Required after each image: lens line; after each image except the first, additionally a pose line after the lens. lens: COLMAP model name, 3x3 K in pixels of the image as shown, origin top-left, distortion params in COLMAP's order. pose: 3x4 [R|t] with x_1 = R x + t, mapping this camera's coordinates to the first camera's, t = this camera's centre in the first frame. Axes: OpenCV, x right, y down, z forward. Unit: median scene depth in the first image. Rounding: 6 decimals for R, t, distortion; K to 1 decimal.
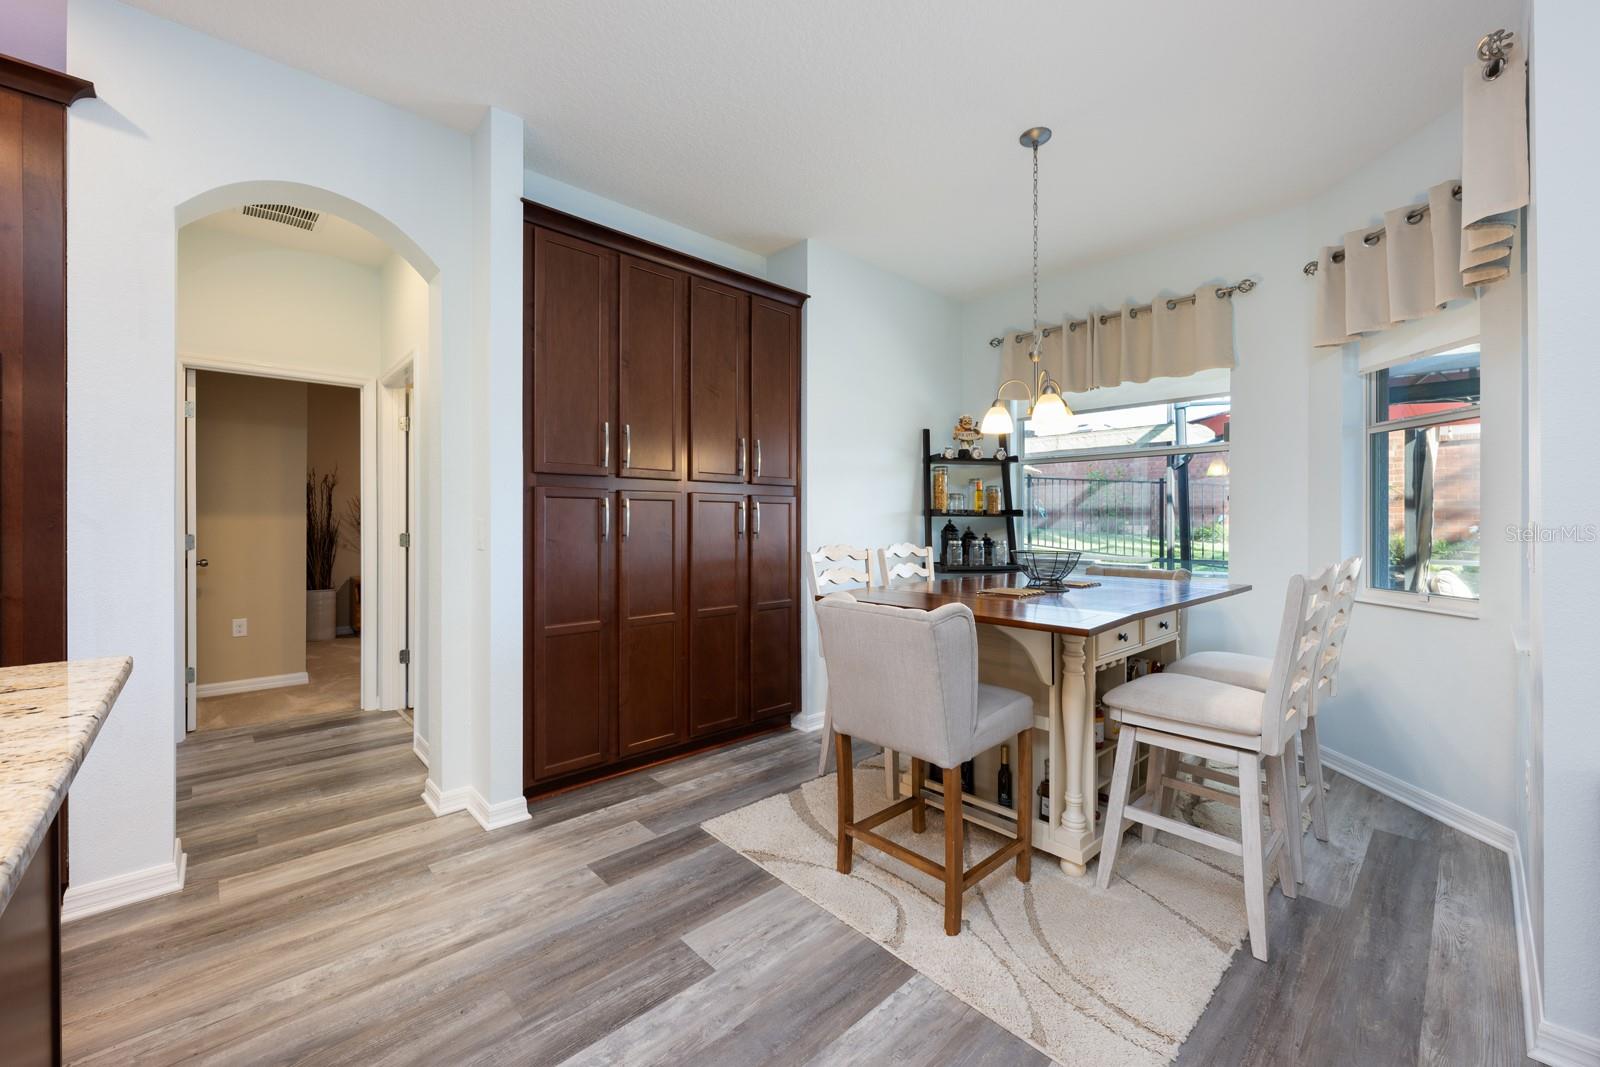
lens RADIAL K [[632.5, 0, 801.9], [0, 632.5, 521.6], [0, 0, 1]] dist [-0.001744, -0.000179]
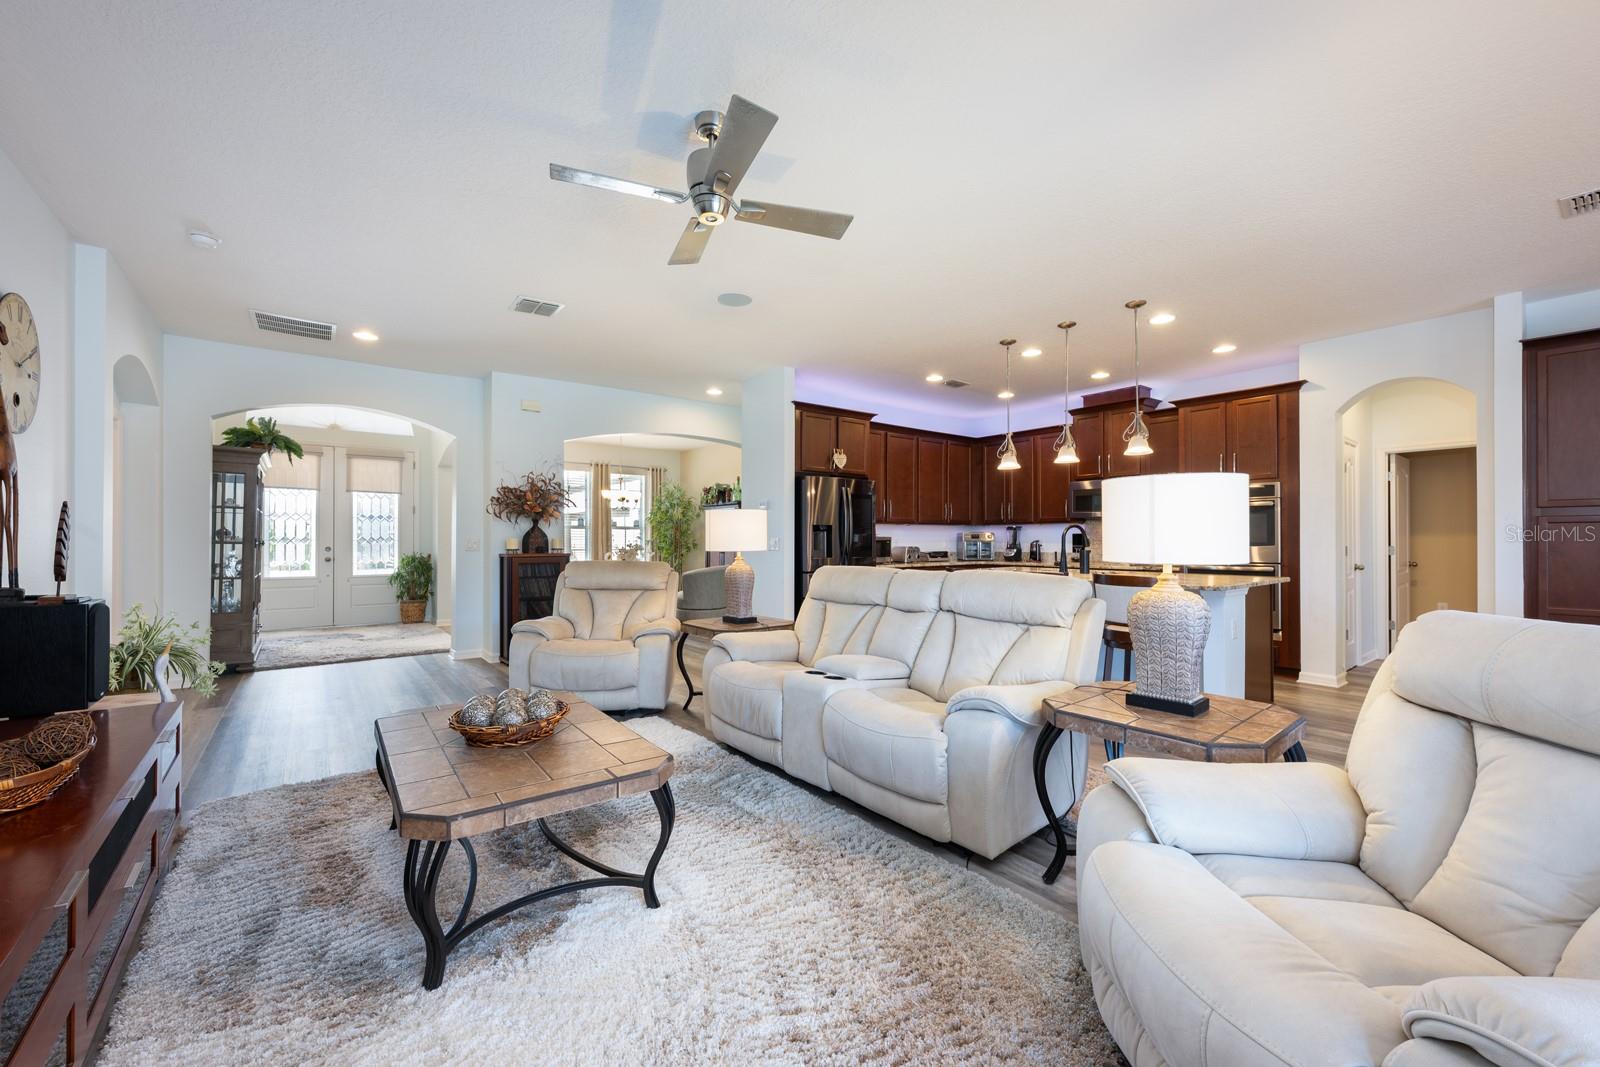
lens RADIAL K [[632.5, 0, 790.2], [0, 632.5, 538.5], [0, 0, 1]] dist [-0.001744, -0.000179]
pose [[-0.102682, -0.004682, -0.994703, 1.347939], [-0.000981, 0.999989, -0.004605, 0.010218], [0.994714, 0.000503, -0.102685, -0.698062]]
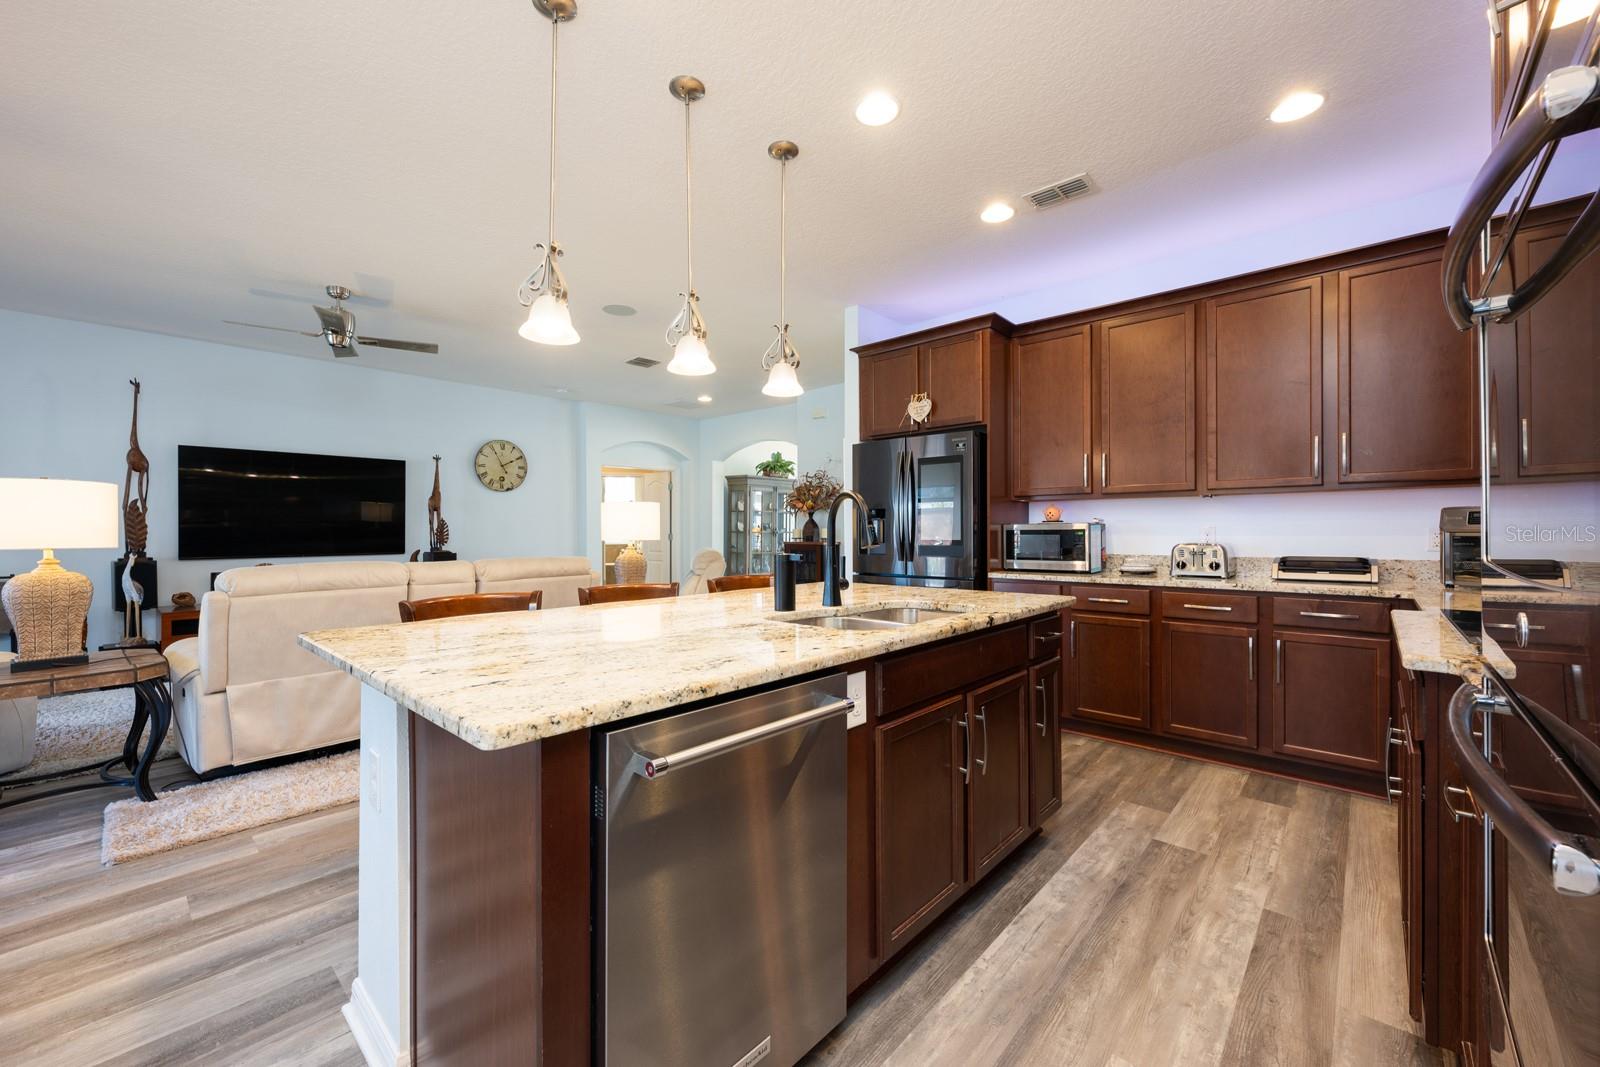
lens RADIAL K [[632.5, 0, 797.9], [0, 632.5, 532.9], [0, 0, 1]] dist [-0.001744, -0.000179]
pose [[-0.996860, 0.002245, -0.079155, -0.662844], [0.001842, 0.999985, 0.005173, 0.002936], [0.079166, 0.005011, -0.996849, 0.837383]]
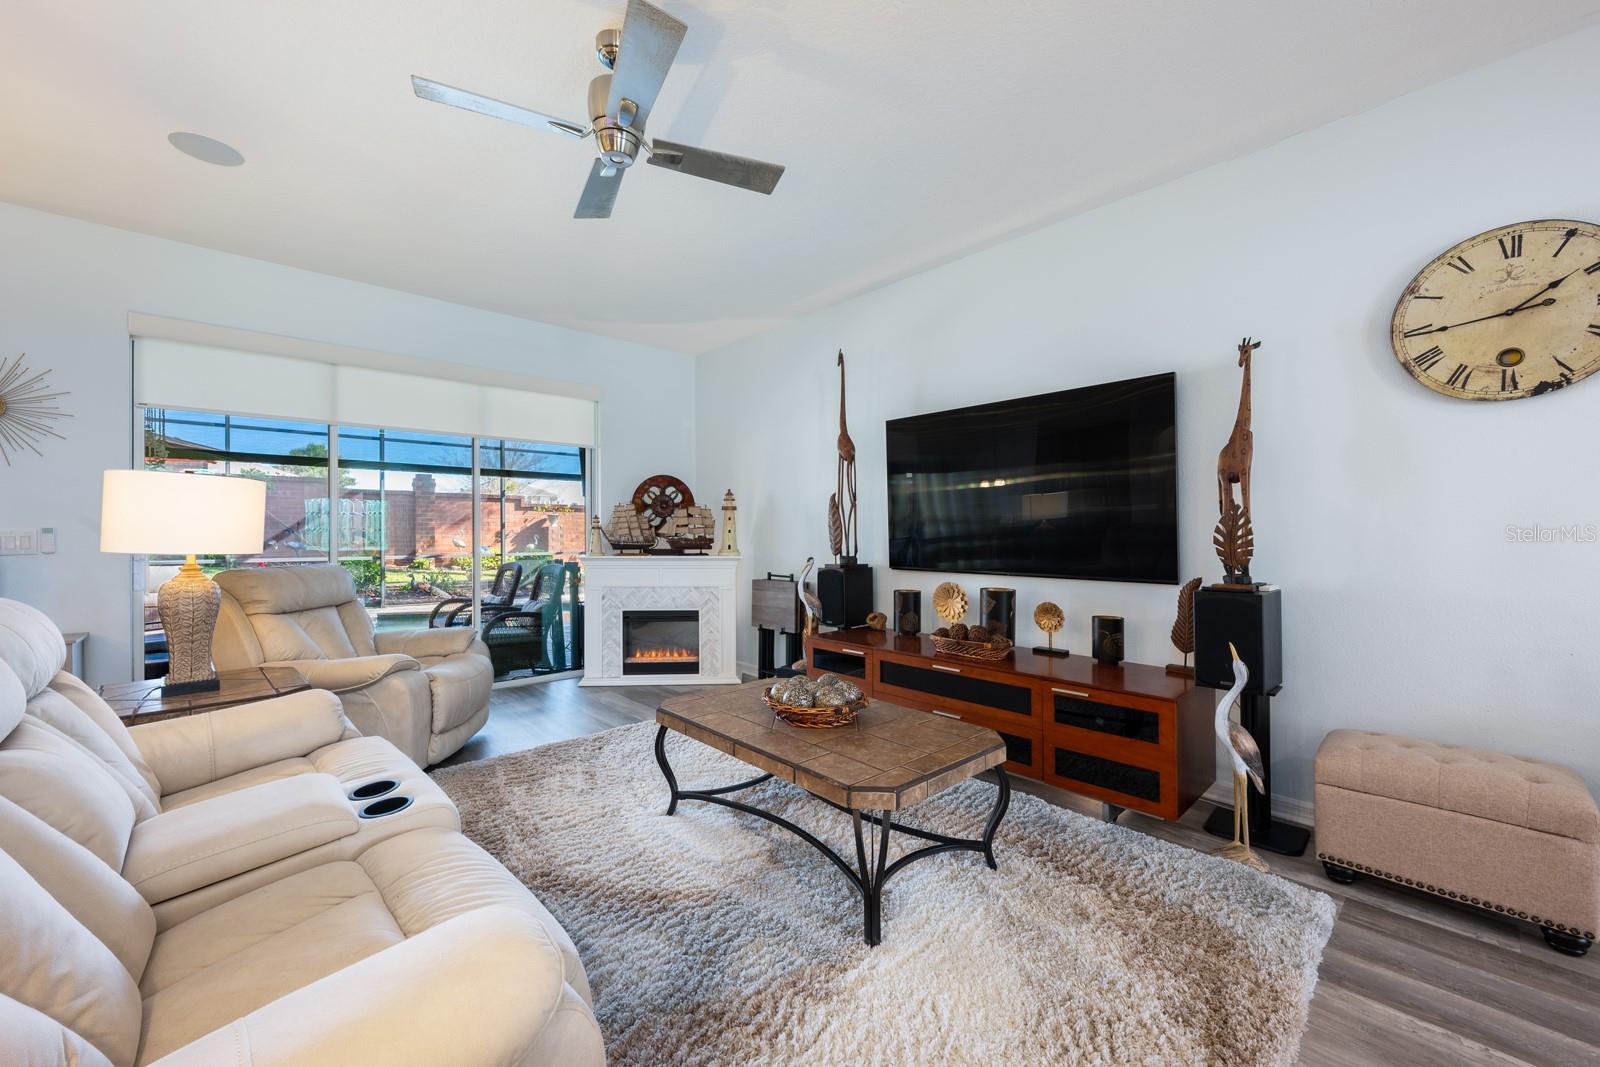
lens RADIAL K [[632.5, 0, 798.3], [0, 632.5, 530.3], [0, 0, 1]] dist [-0.001744, -0.000179]
pose [[0.010352, 0.004287, 0.999937, -0.405015], [0.000927, 0.999990, -0.004297, 0.004413], [-0.999946, 0.000971, 0.010348, -1.173751]]
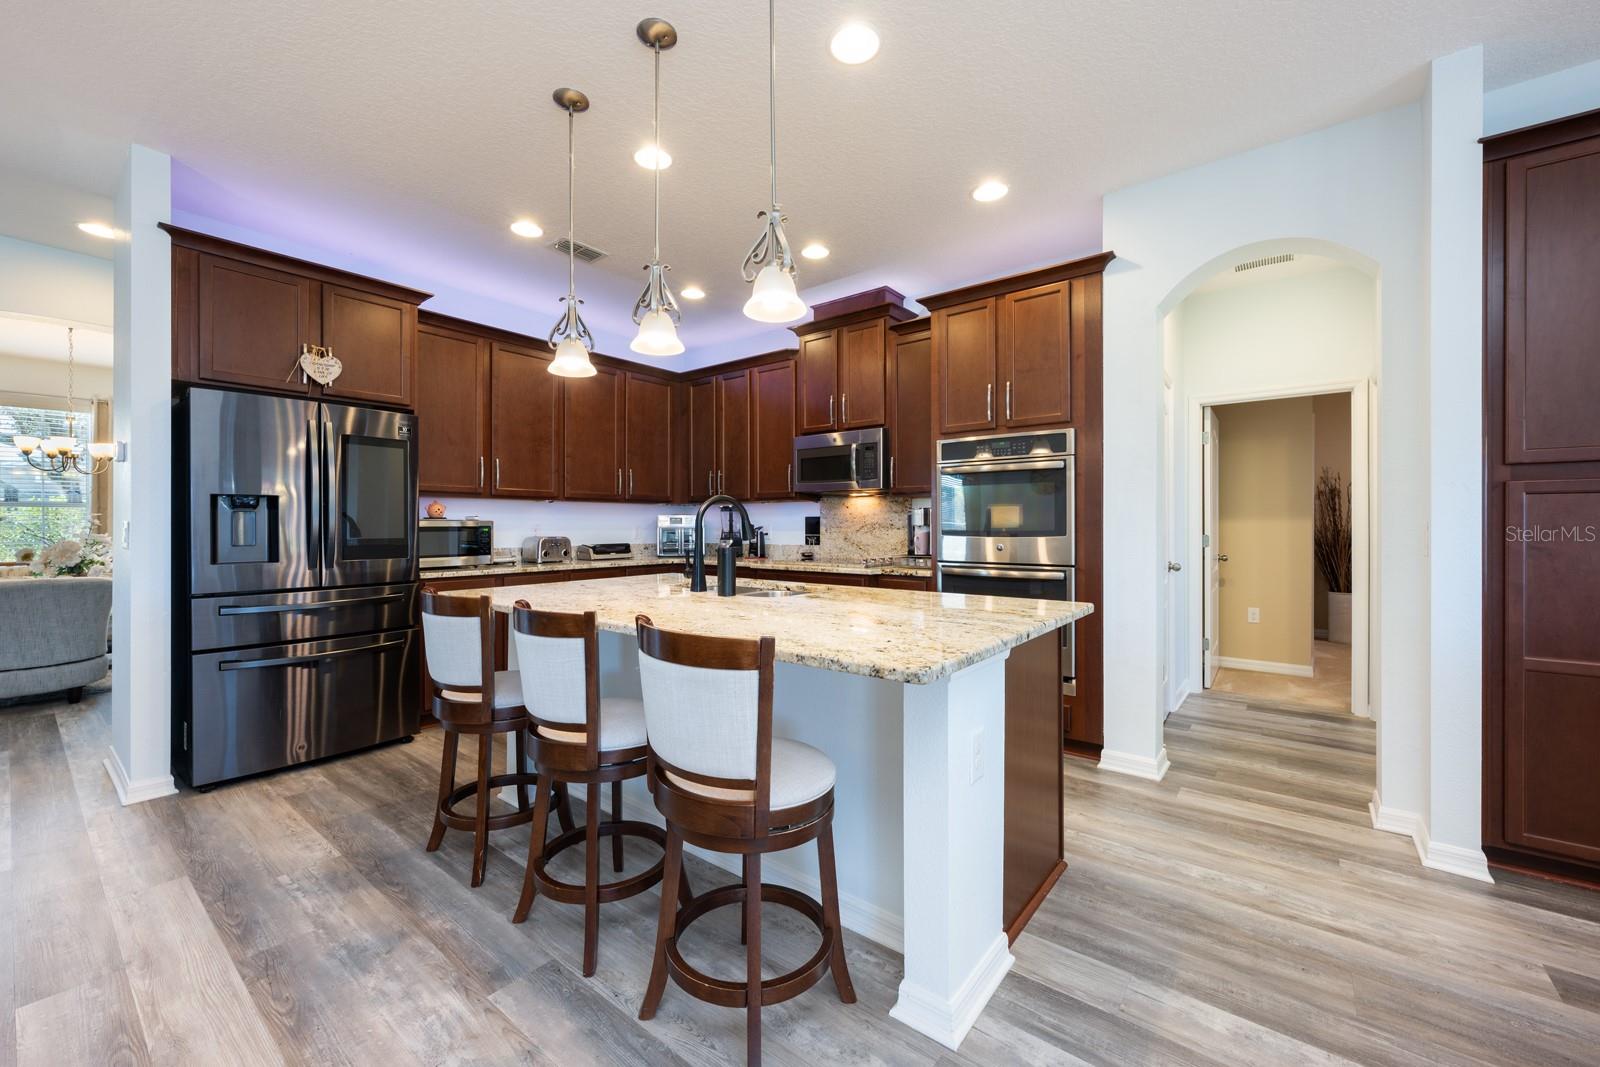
lens RADIAL K [[632.5, 0, 798.2], [0, 632.5, 528.5], [0, 0, 1]] dist [-0.001744, -0.000179]
pose [[0.149094, 0.004446, -0.988813, 0.250049], [0.000484, 0.999989, 0.004569, 0.001230], [0.988823, -0.001160, 0.149090, -0.021045]]
